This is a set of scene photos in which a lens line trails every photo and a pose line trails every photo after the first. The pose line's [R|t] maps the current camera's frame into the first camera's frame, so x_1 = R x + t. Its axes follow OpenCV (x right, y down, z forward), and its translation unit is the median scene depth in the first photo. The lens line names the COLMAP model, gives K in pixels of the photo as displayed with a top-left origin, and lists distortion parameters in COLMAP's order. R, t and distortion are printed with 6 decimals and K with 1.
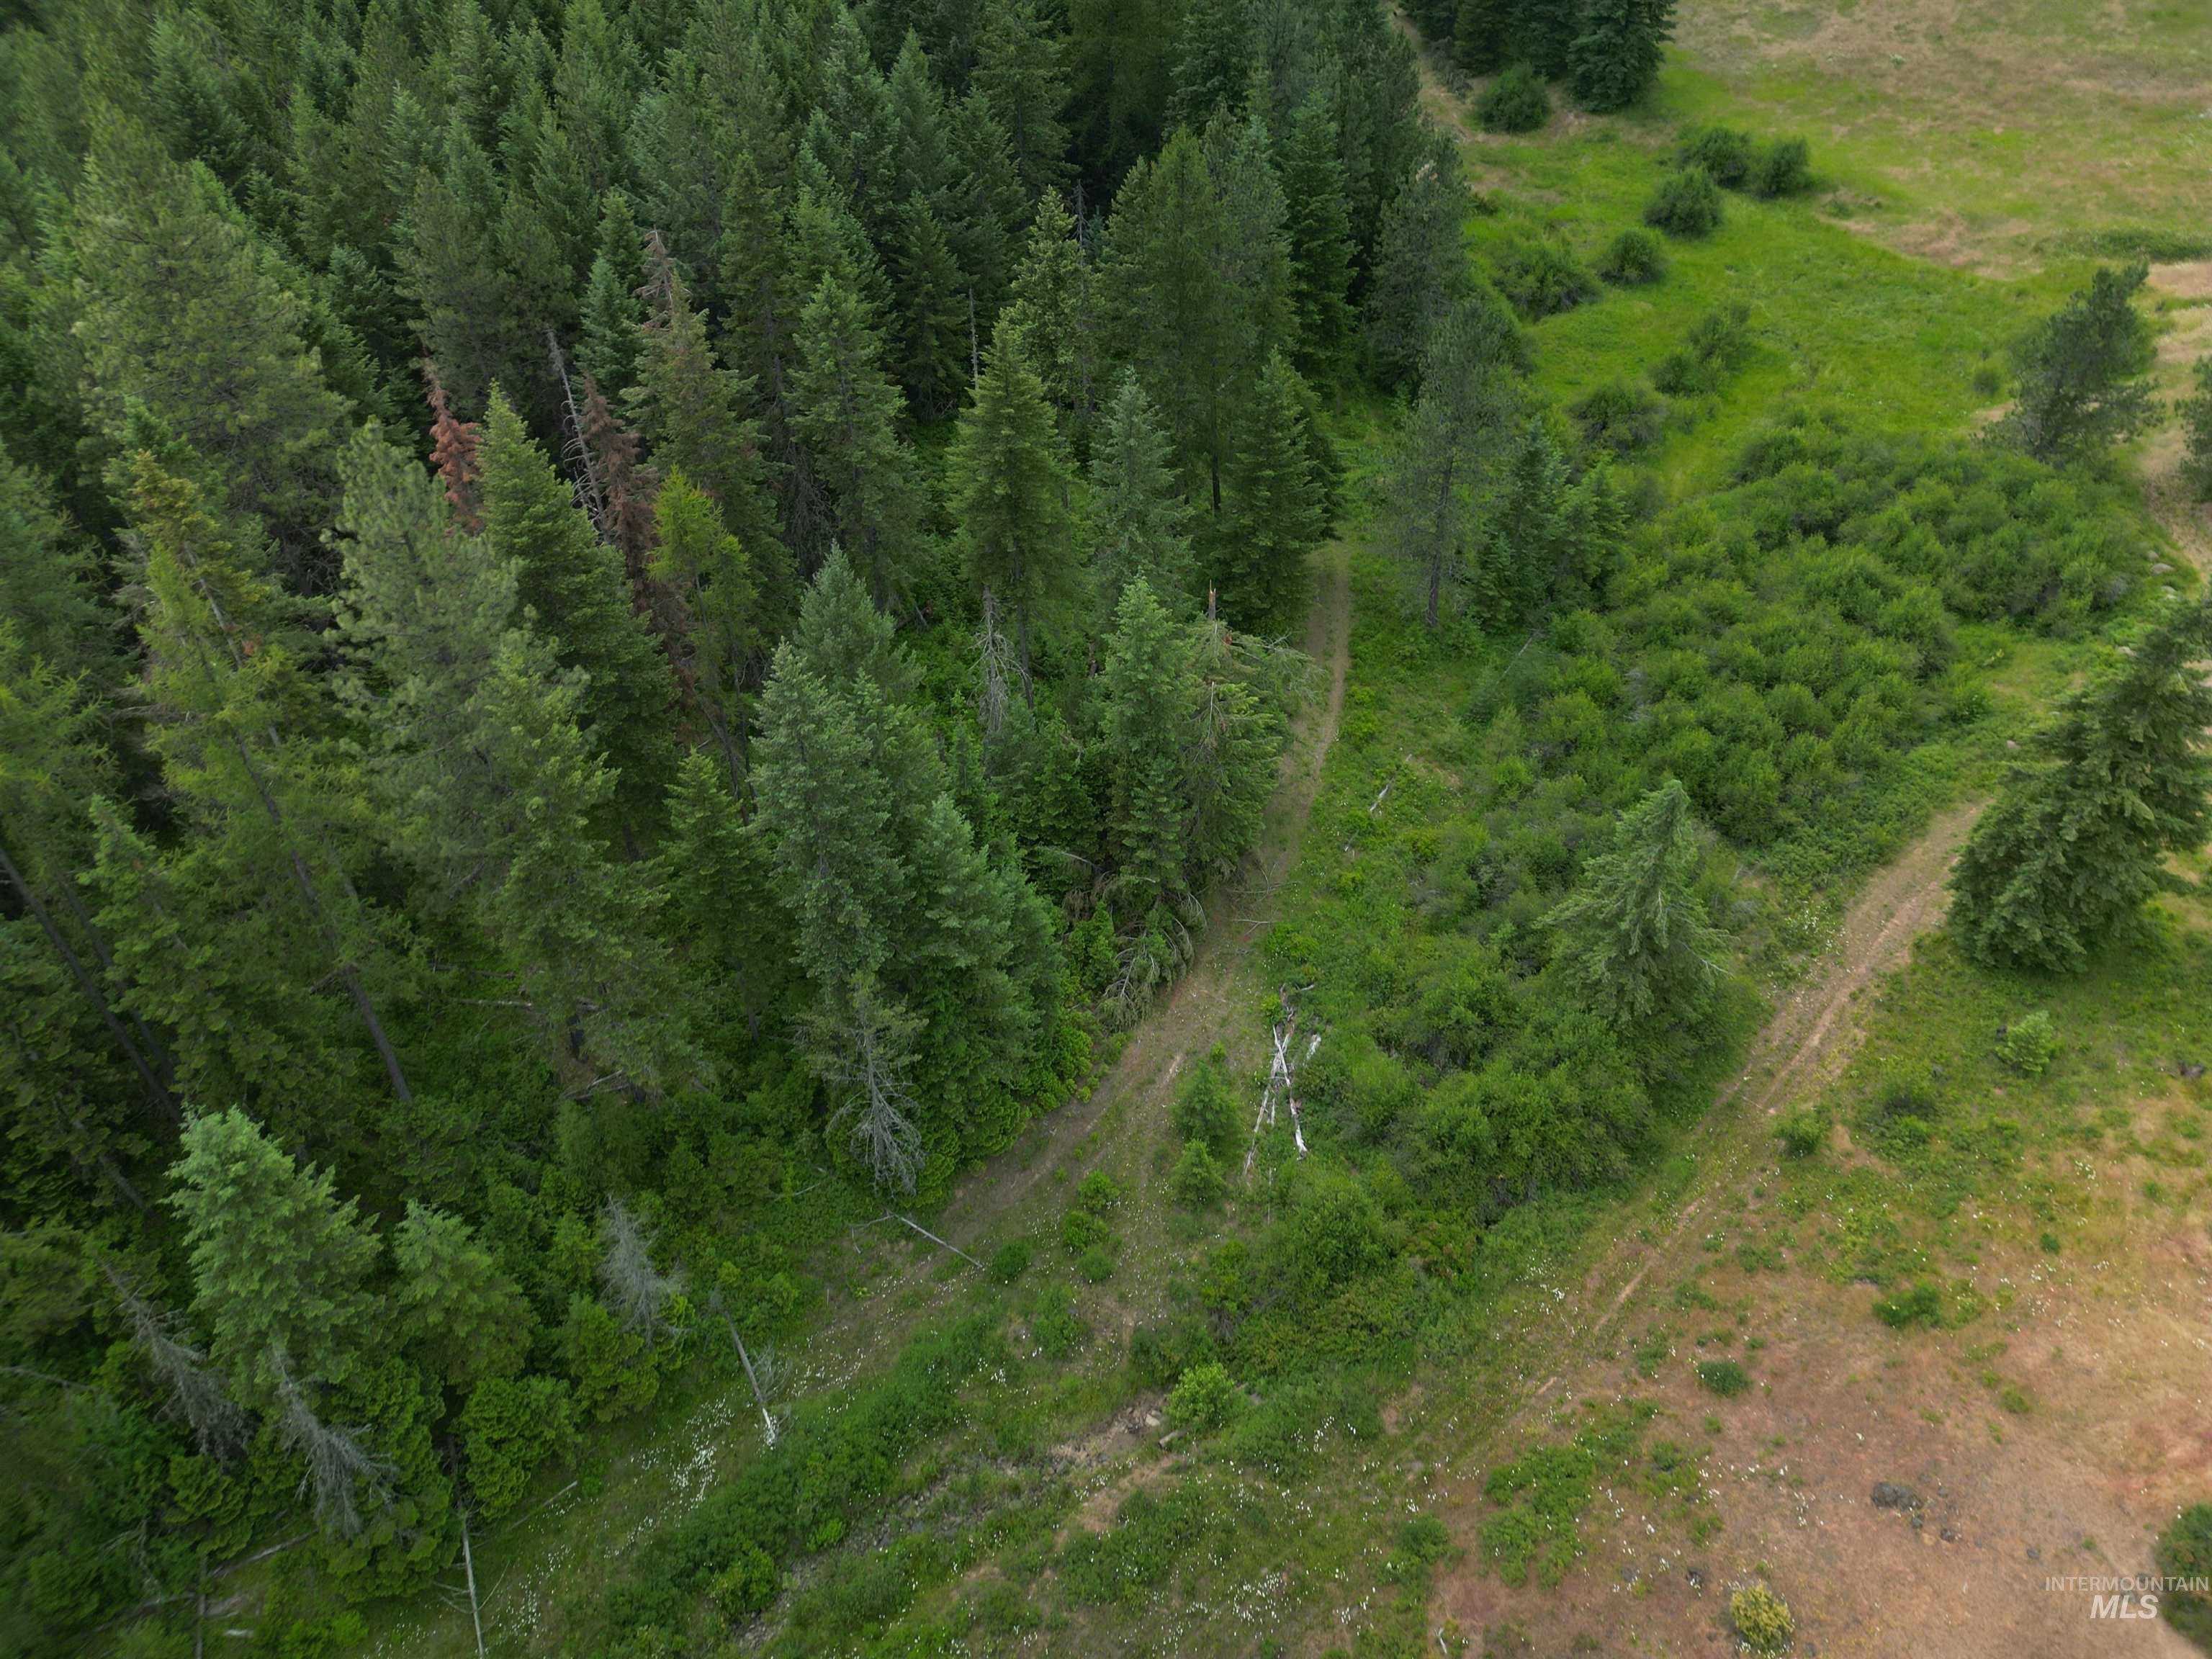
lens RADIAL K [[1546.7, 0, 1111.6], [0, 1546.7, 826.6], [0, 0, 1]] dist [0.063533, -0.052899]
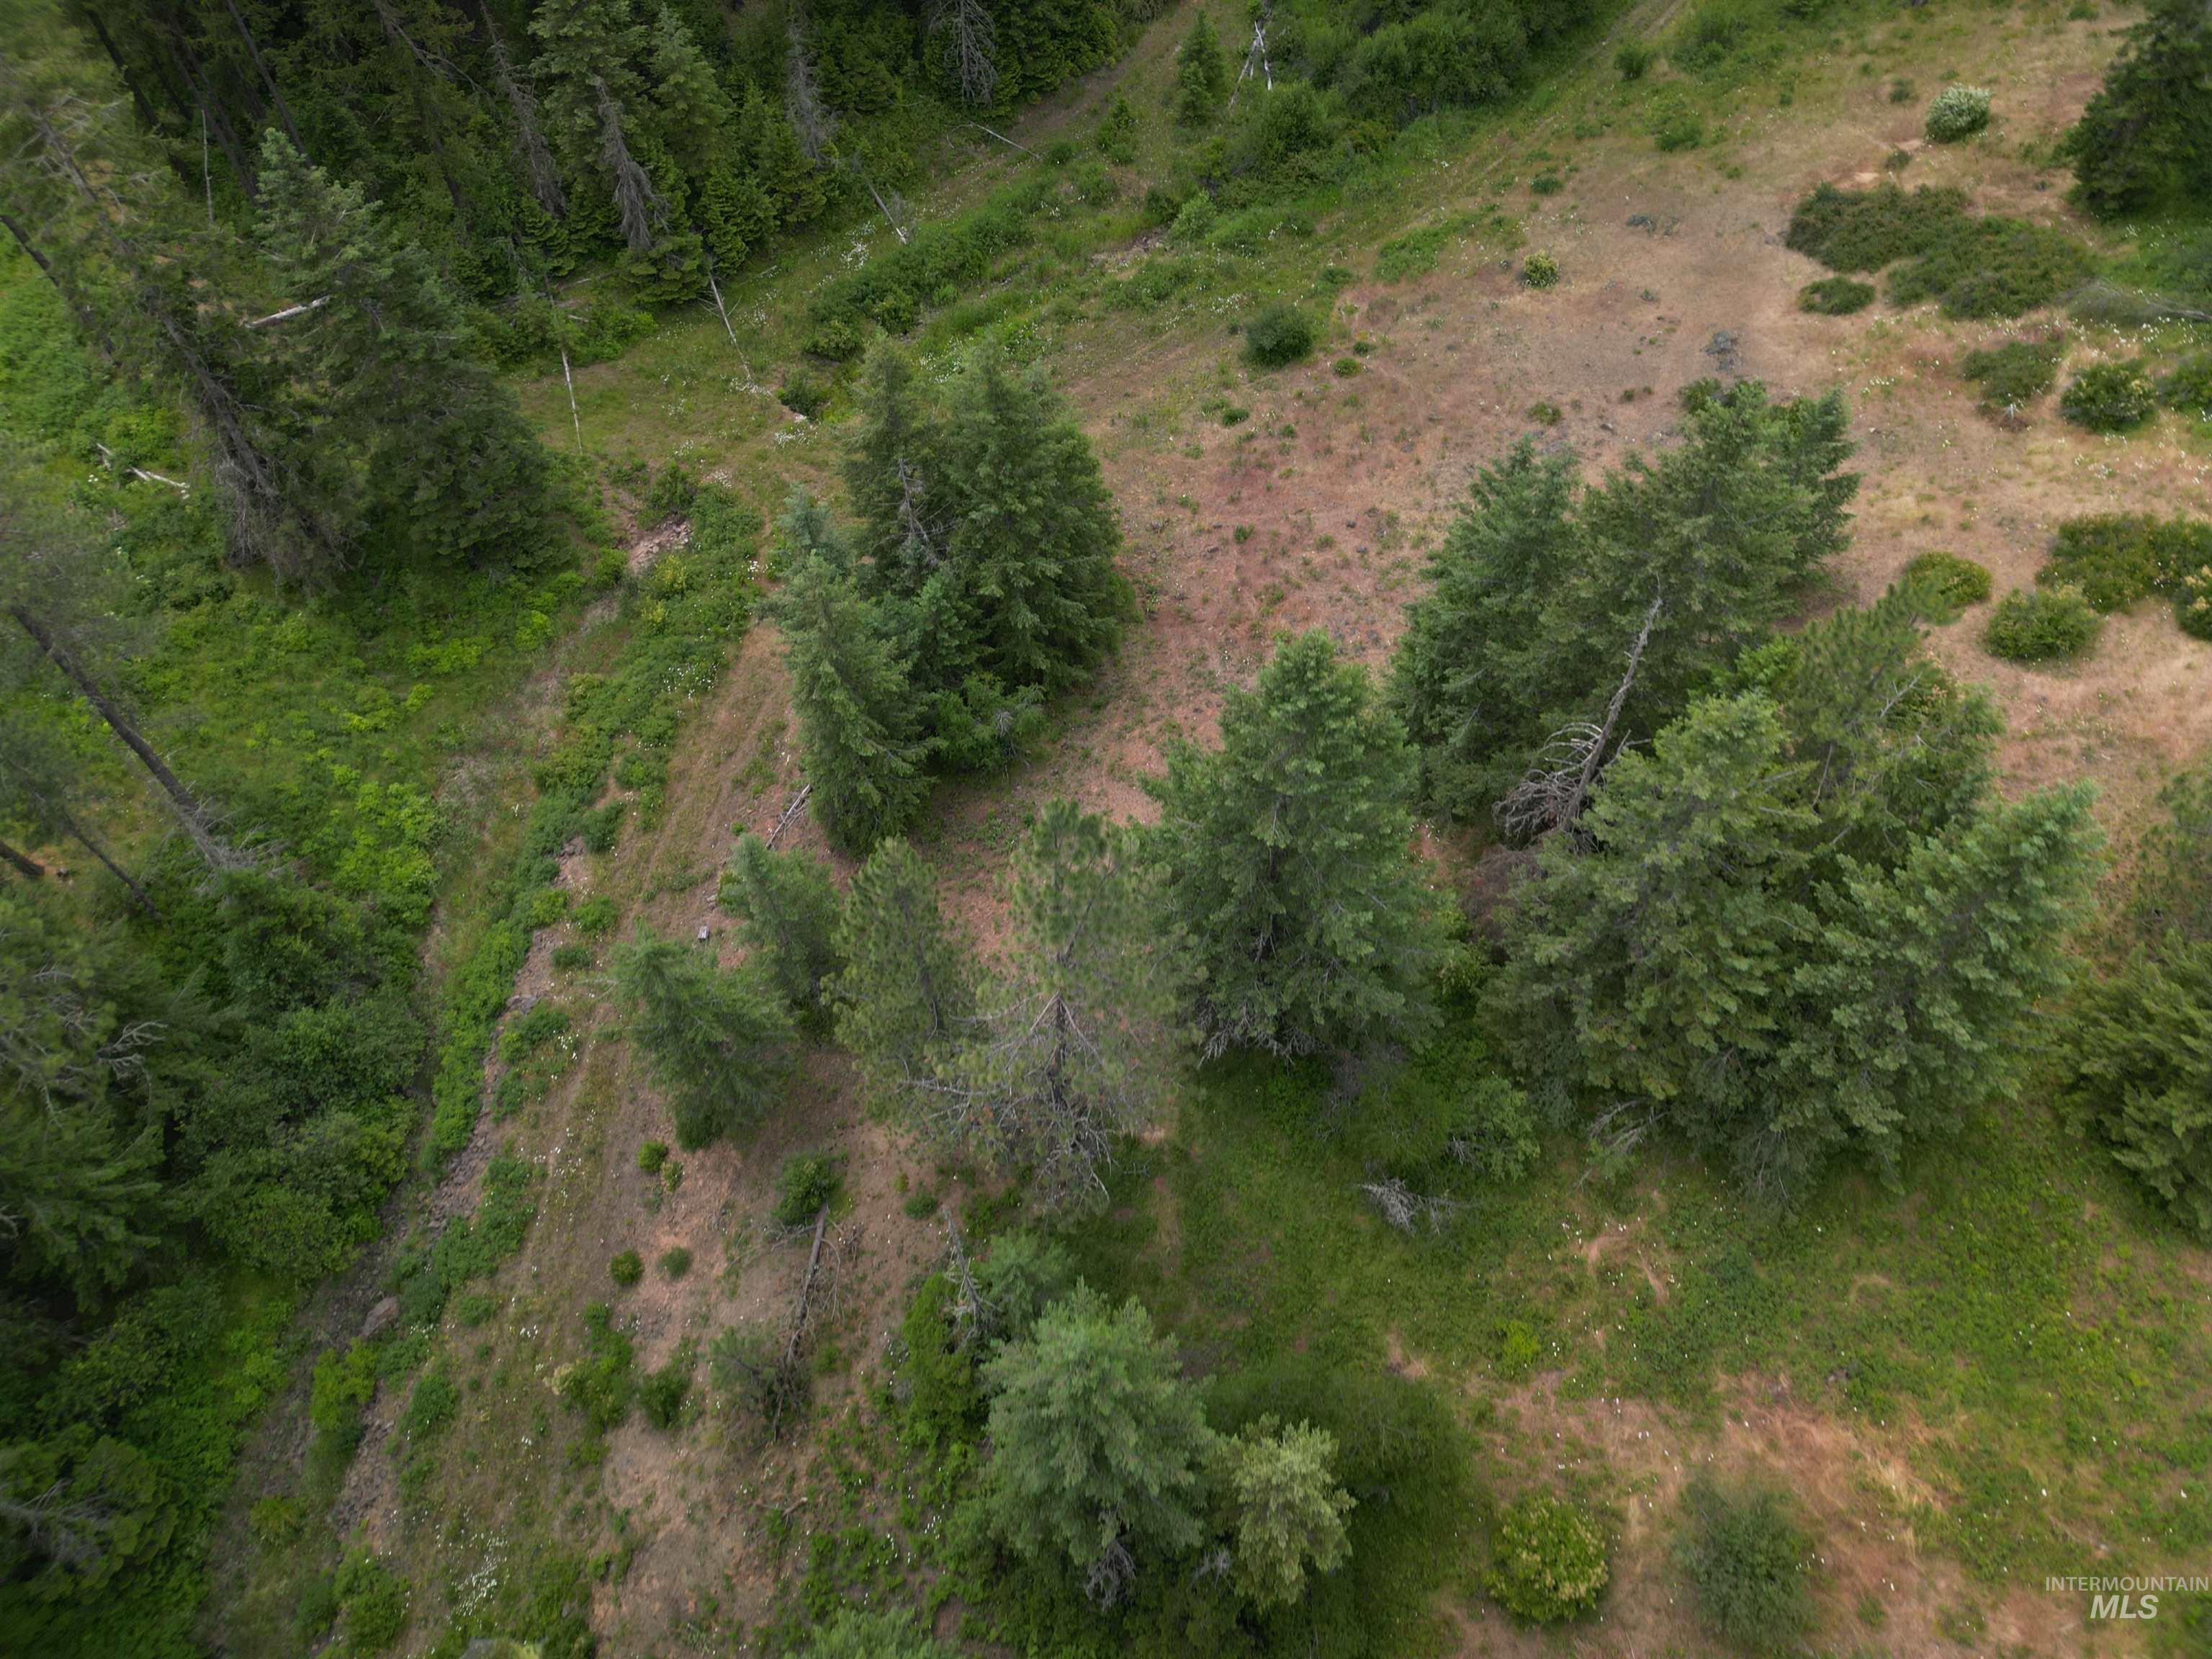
lens RADIAL K [[1546.7, 0, 1109.9], [0, 1546.7, 826.8], [0, 0, 1]] dist [0.063533, -0.052899]
pose [[0.999994, 0.002676, -0.002358, -0.015430], [-0.001898, 0.958961, 0.283532, 0.464987], [0.003020, -0.283525, 0.958960, -0.534474]]
